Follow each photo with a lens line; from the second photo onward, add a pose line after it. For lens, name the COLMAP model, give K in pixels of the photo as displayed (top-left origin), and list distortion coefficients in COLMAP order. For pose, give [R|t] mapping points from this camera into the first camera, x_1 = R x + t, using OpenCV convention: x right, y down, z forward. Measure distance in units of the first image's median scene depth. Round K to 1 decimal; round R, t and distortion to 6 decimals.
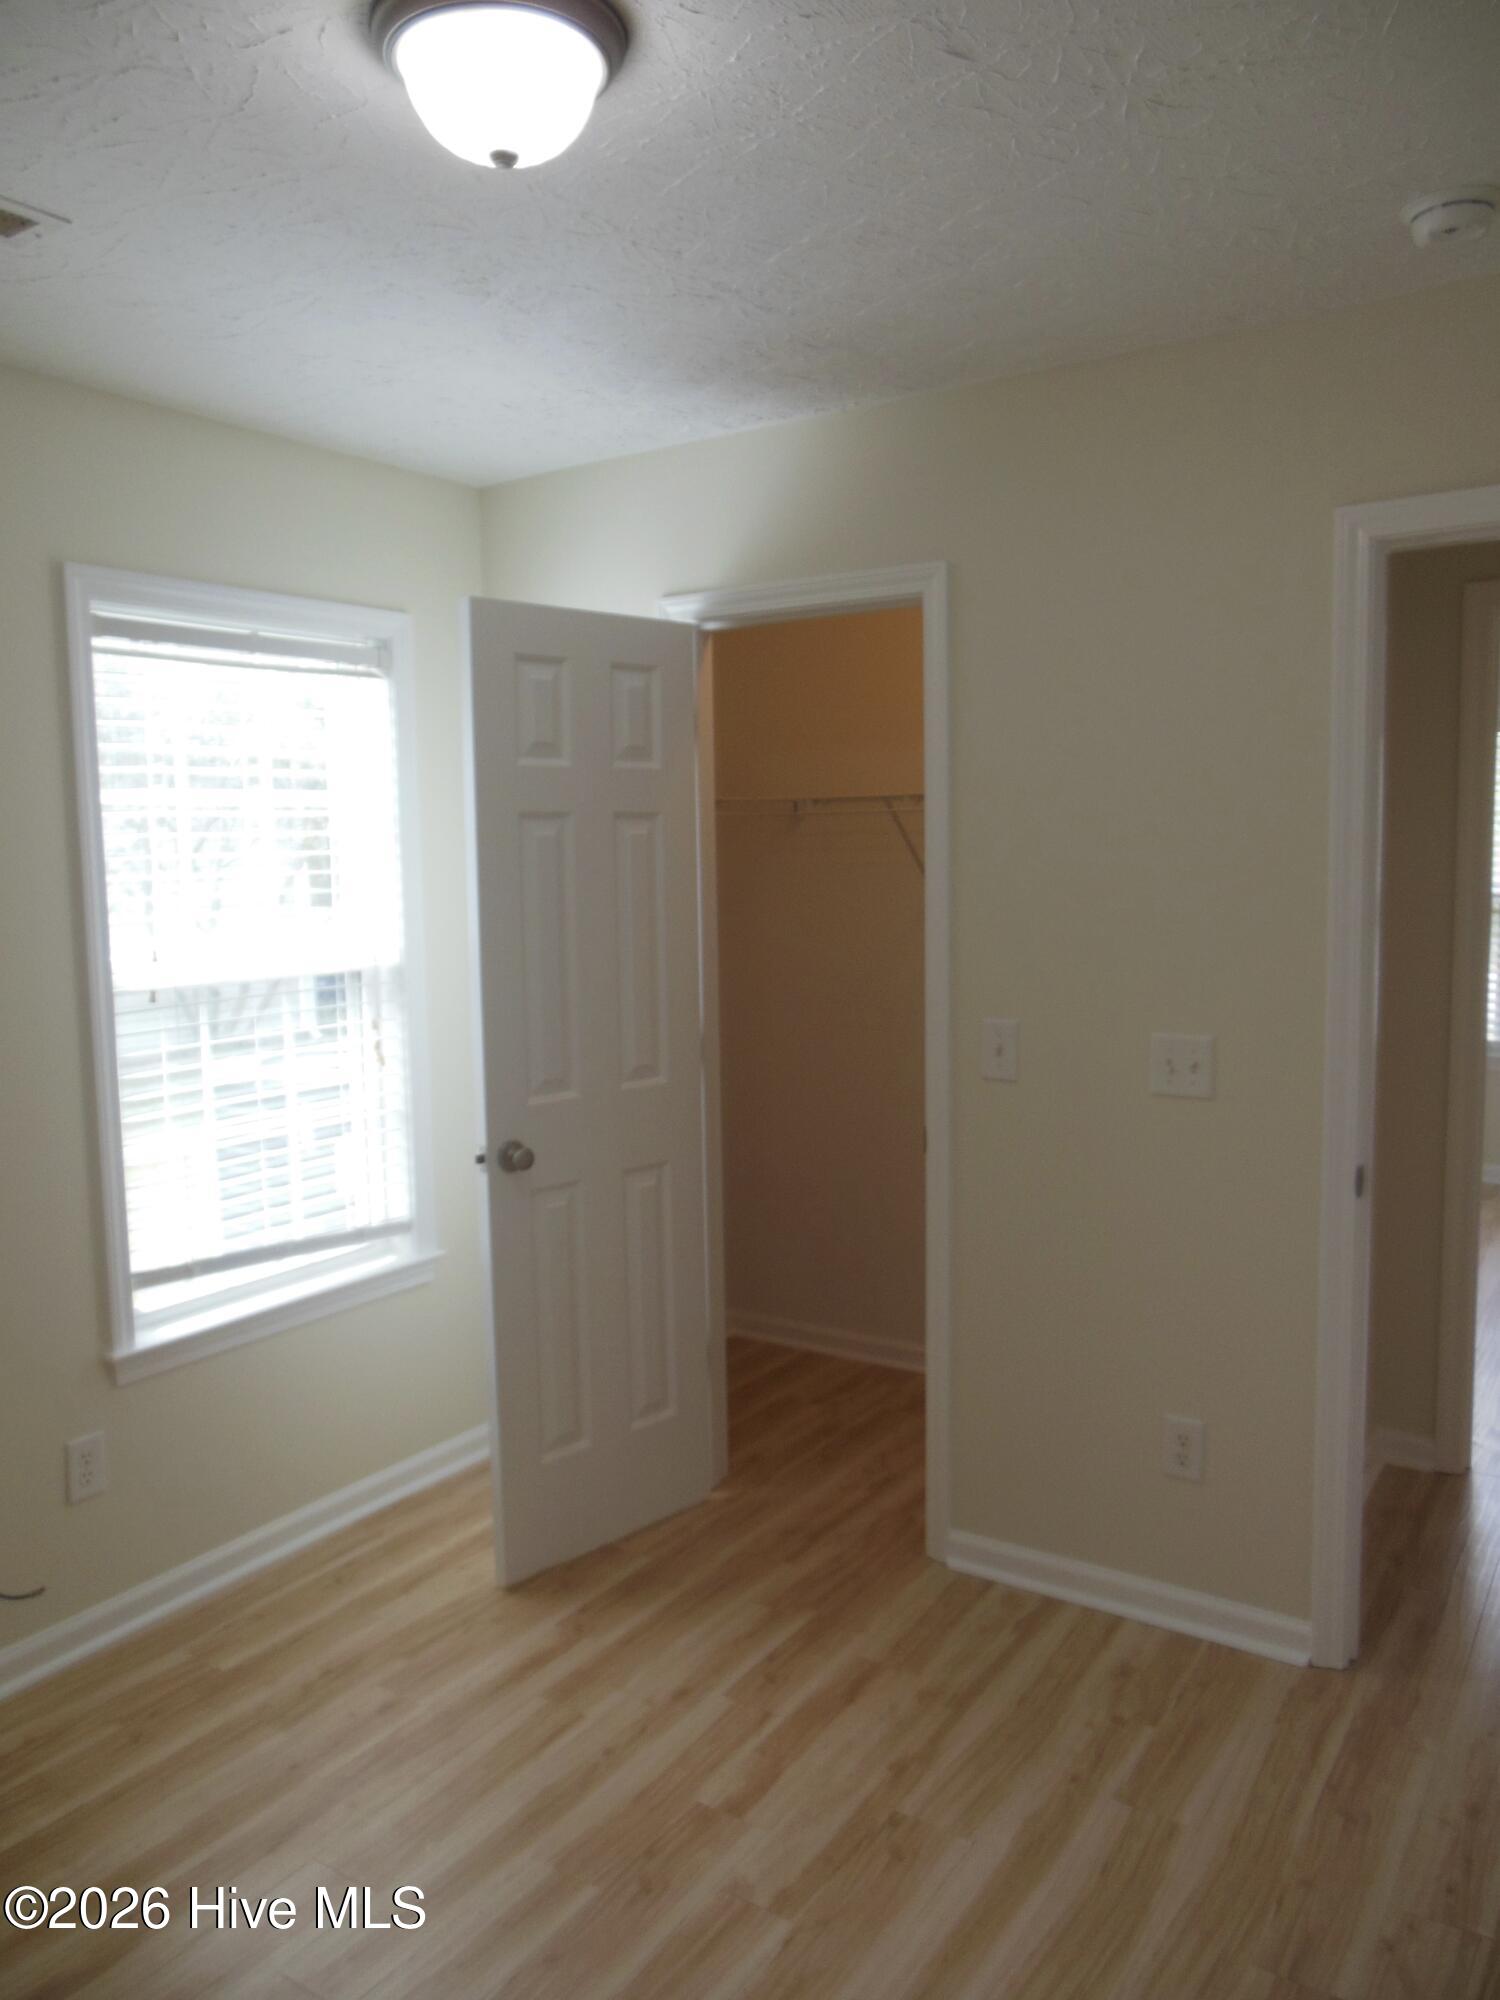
lens RADIAL K [[1492.0, 0, 750.0], [0, 1492.0, 1000.0], [0, 0, 1]] dist [-0.000811, 0.004868]
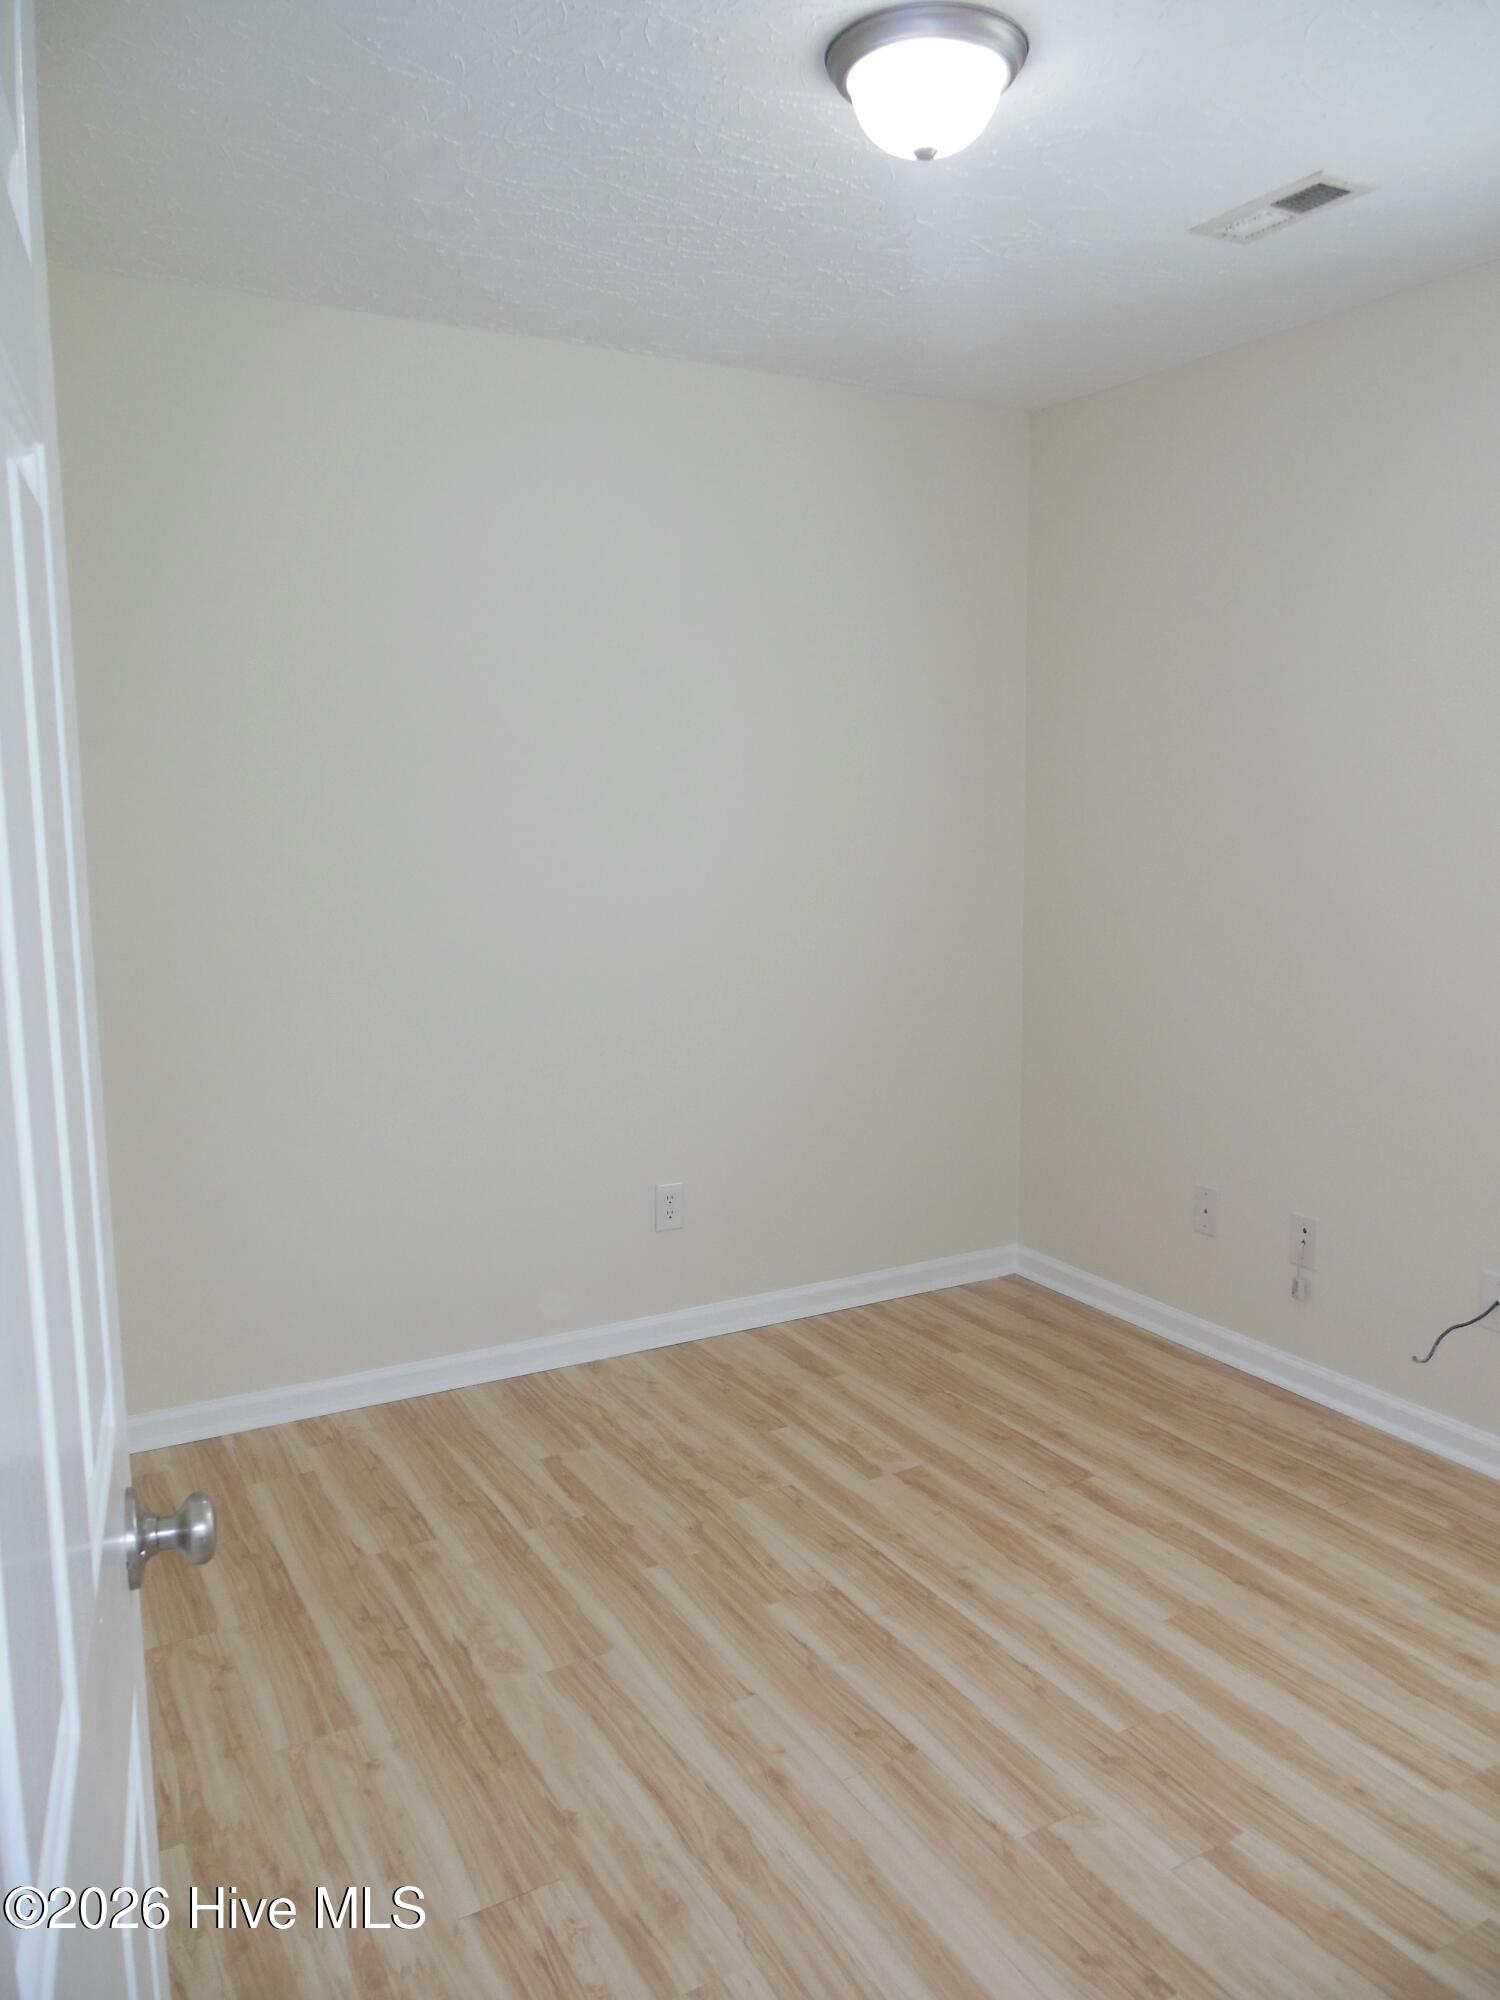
lens RADIAL K [[1492.0, 0, 750.0], [0, 1492.0, 1000.0], [0, 0, 1]] dist [-0.000811, 0.004868]
pose [[-0.456449, 0.141036, -0.878501, 0.803678], [-0.078765, 0.977076, 0.197786, -0.069093], [0.886257, 0.159474, -0.434876, 1.096626]]
